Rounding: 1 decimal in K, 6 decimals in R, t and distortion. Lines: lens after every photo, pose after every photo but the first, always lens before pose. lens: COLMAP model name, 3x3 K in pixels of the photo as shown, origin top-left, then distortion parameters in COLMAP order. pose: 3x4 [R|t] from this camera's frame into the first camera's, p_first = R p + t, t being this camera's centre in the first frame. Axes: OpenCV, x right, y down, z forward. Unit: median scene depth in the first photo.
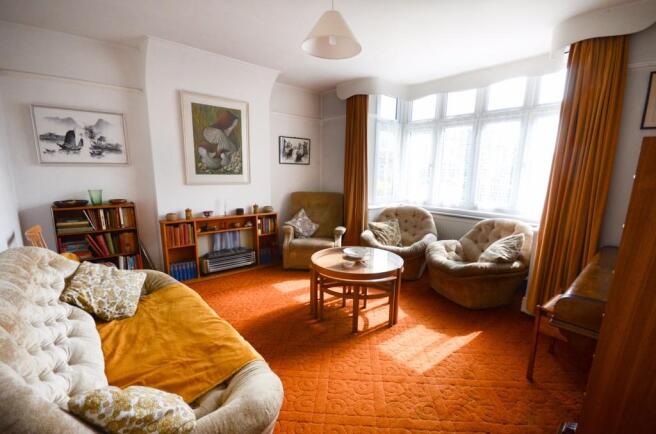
lens RADIAL K [[290.1, 0, 327.6], [0, 290.1, 224.8], [0, 0, 1]] dist [0.001336, -0.000514]
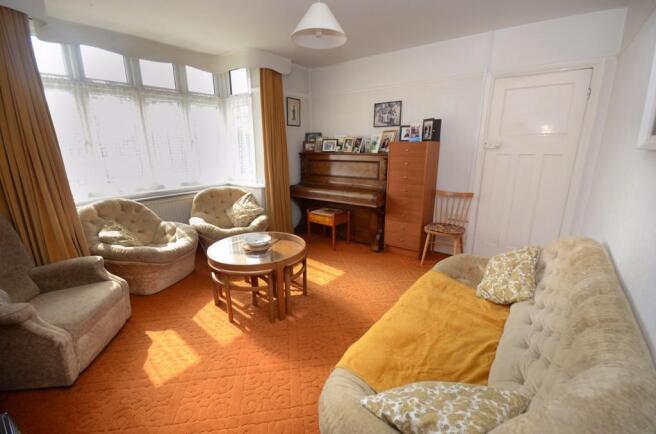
lens RADIAL K [[290.1, 0, 327.6], [0, 290.1, 224.8], [0, 0, 1]] dist [0.001336, -0.000514]
pose [[-0.156836, -0.264309, 0.951600, -0.696313], [0.190715, 0.937284, 0.291764, -0.146495], [-0.969036, 0.227244, -0.096592, 0.730426]]
